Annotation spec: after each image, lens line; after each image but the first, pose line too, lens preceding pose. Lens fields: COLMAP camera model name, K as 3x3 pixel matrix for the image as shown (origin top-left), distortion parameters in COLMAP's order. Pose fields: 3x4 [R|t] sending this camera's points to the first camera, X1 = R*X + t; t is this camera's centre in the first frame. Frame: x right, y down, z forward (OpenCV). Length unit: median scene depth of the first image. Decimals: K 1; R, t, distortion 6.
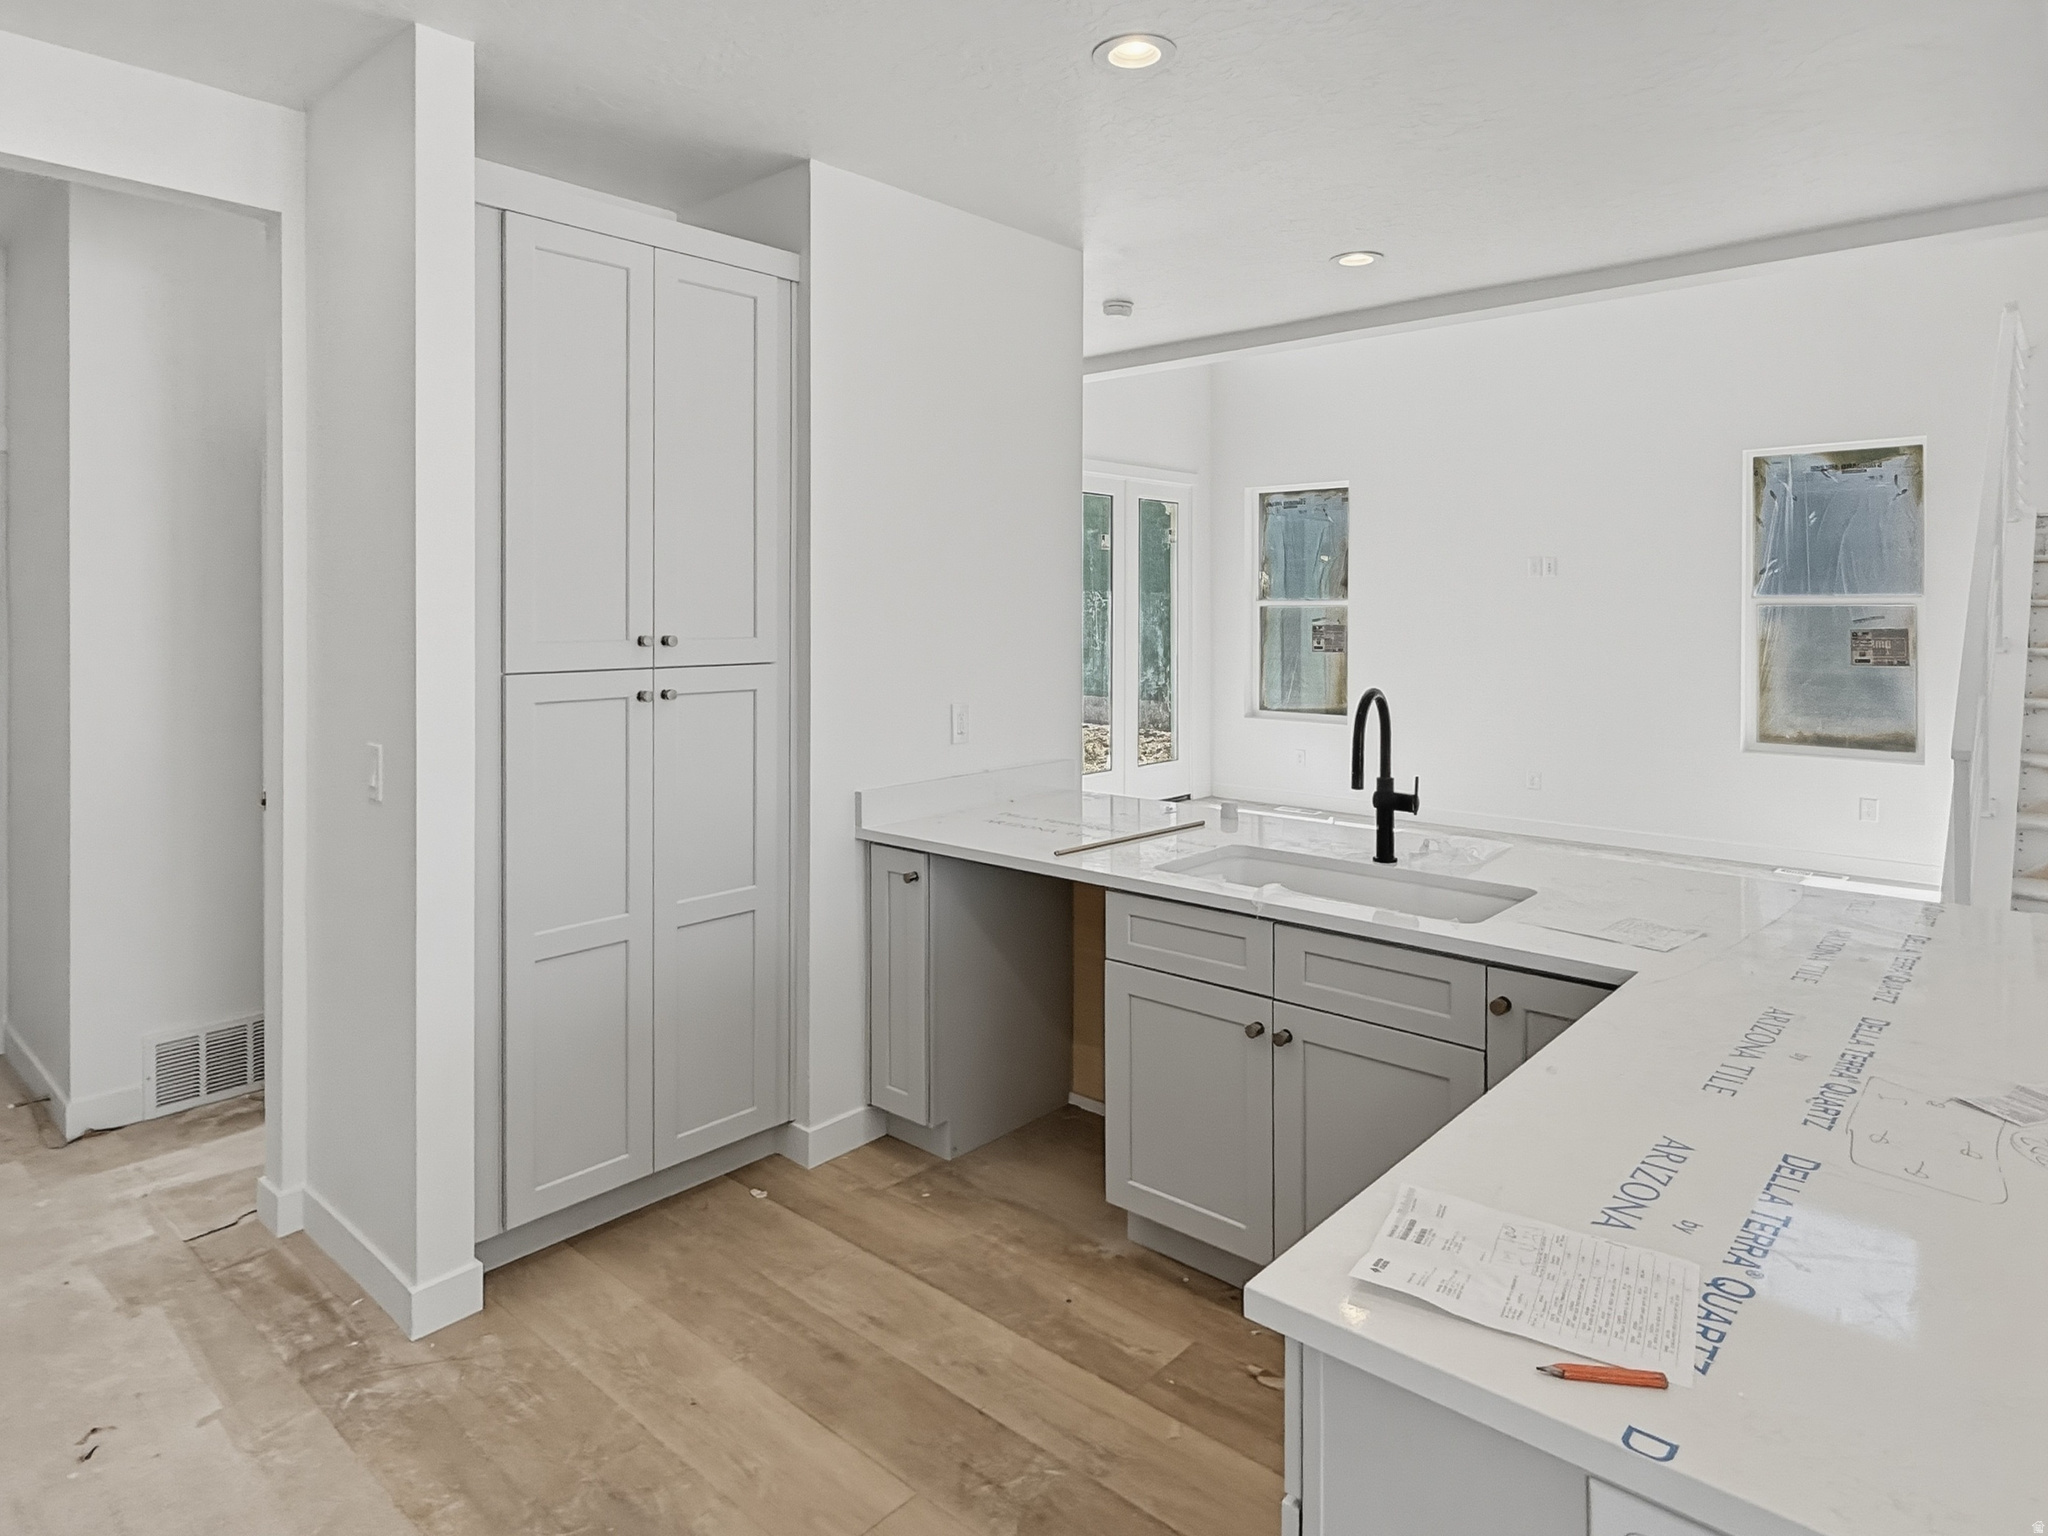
lens RADIAL K [[1200.3, 0, 1021.1], [0, 1200.3, 560.5], [0, 0, 1]] dist [0.001076, -0.000020]
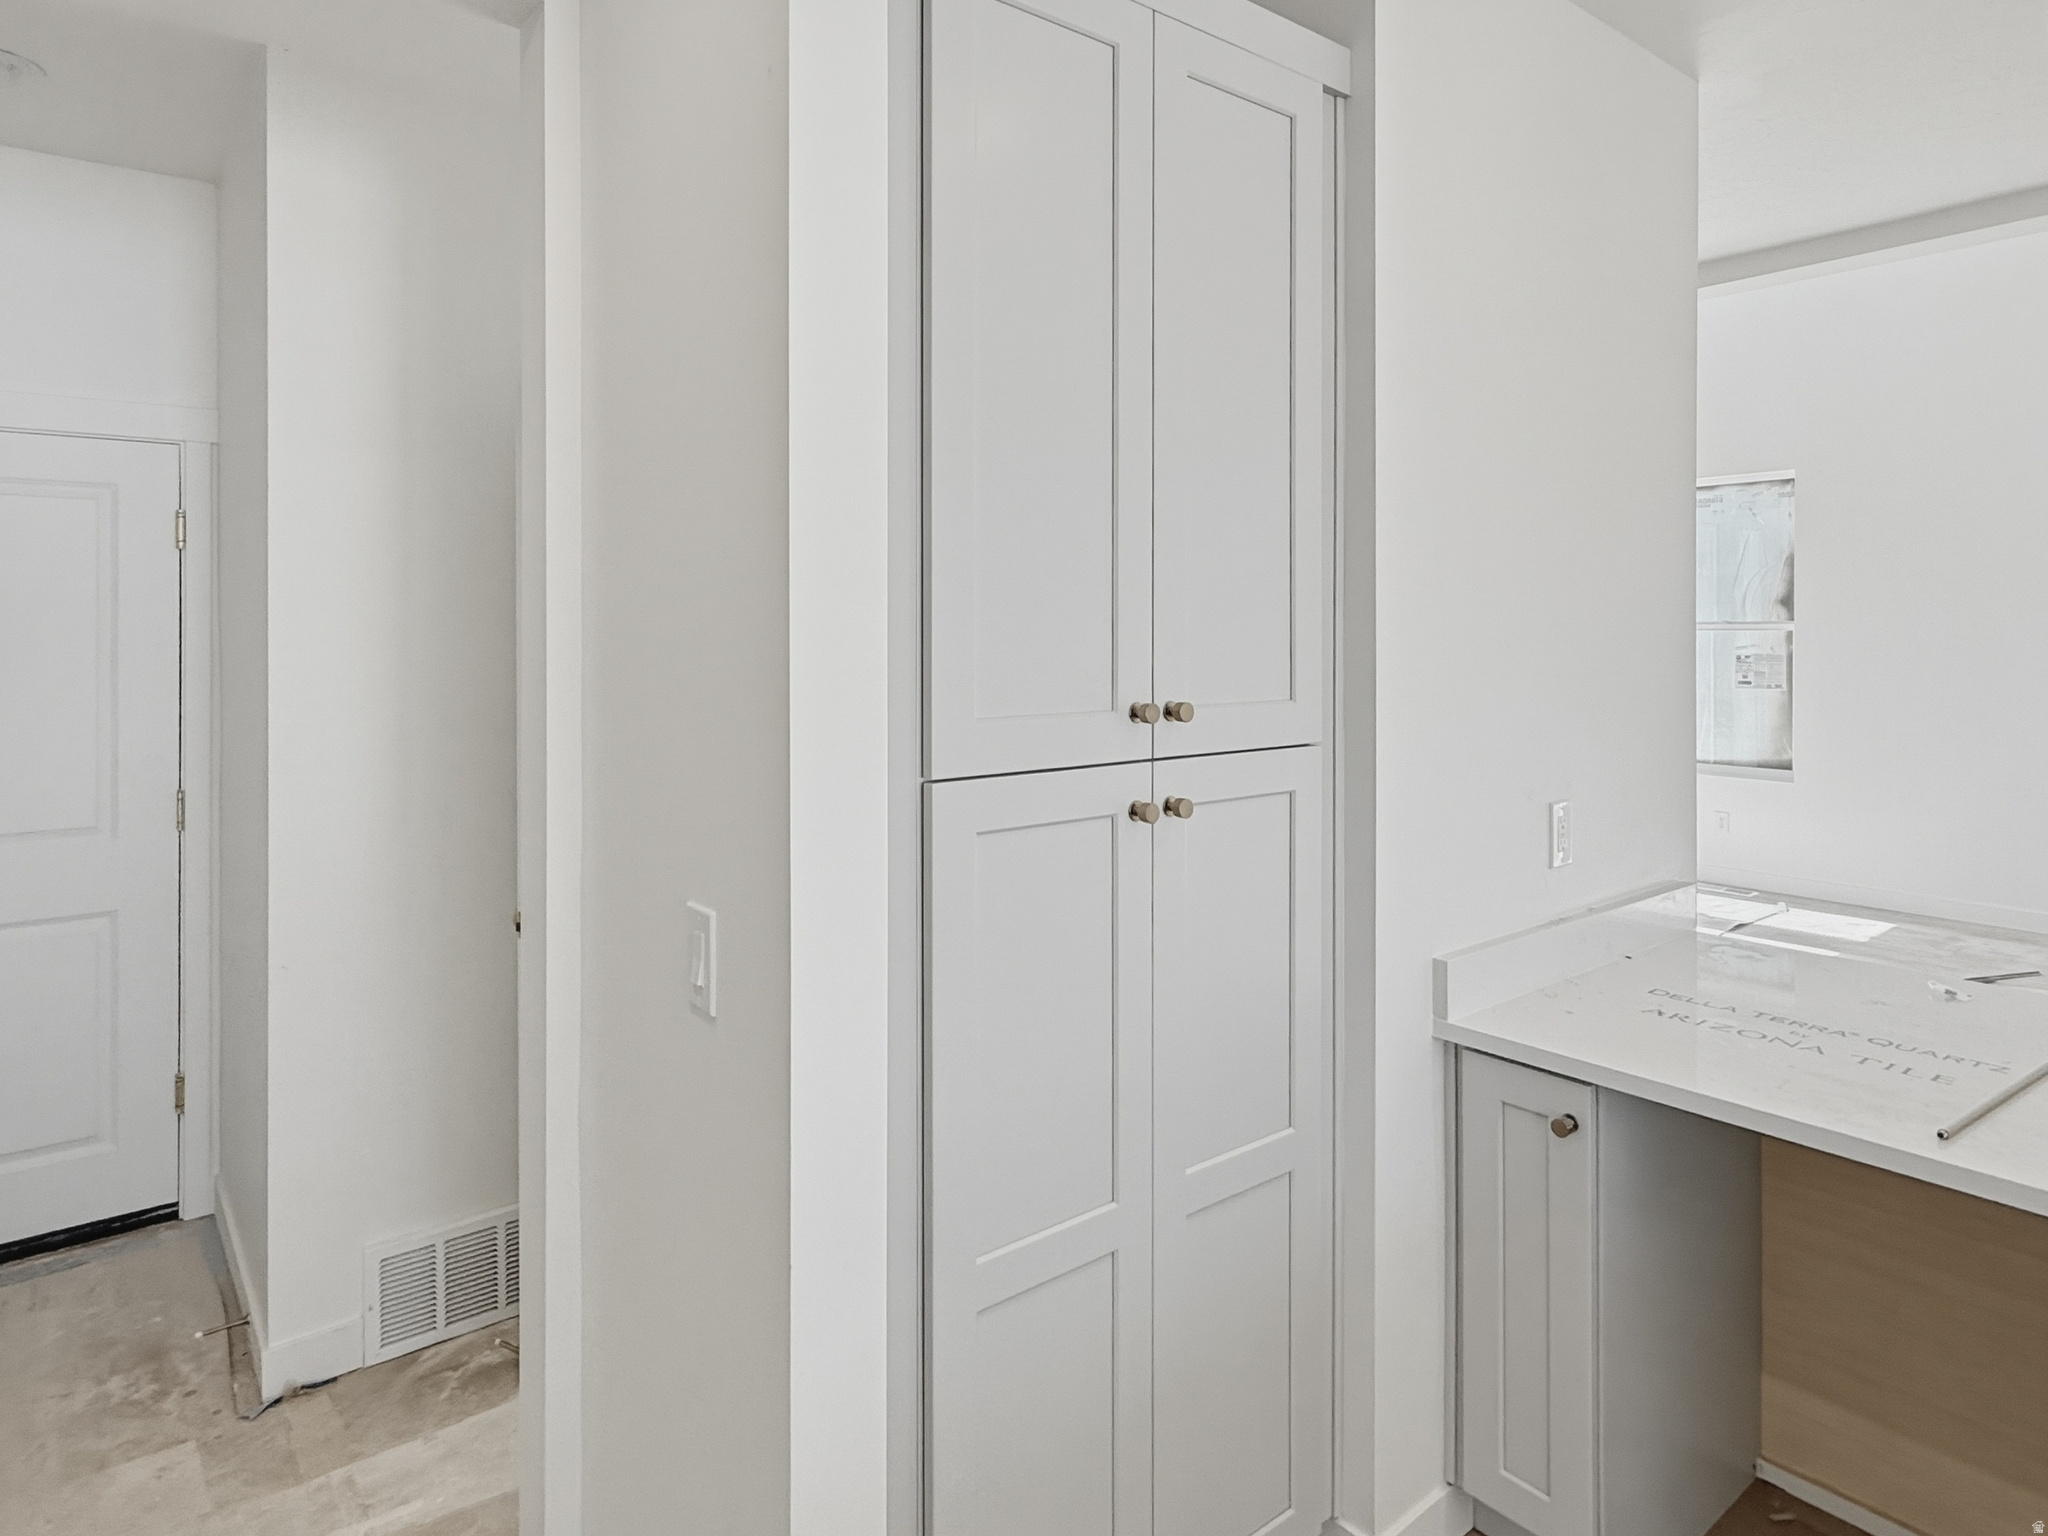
lens RADIAL K [[1200.3, 0, 1021.1], [0, 1200.3, 560.5], [0, 0, 1]] dist [0.001076, -0.000020]
pose [[0.986019, -0.012133, -0.166188, -0.235880], [0.009334, 0.999801, -0.017618, 0.004916], [0.166369, 0.015820, 0.985937, 0.376784]]
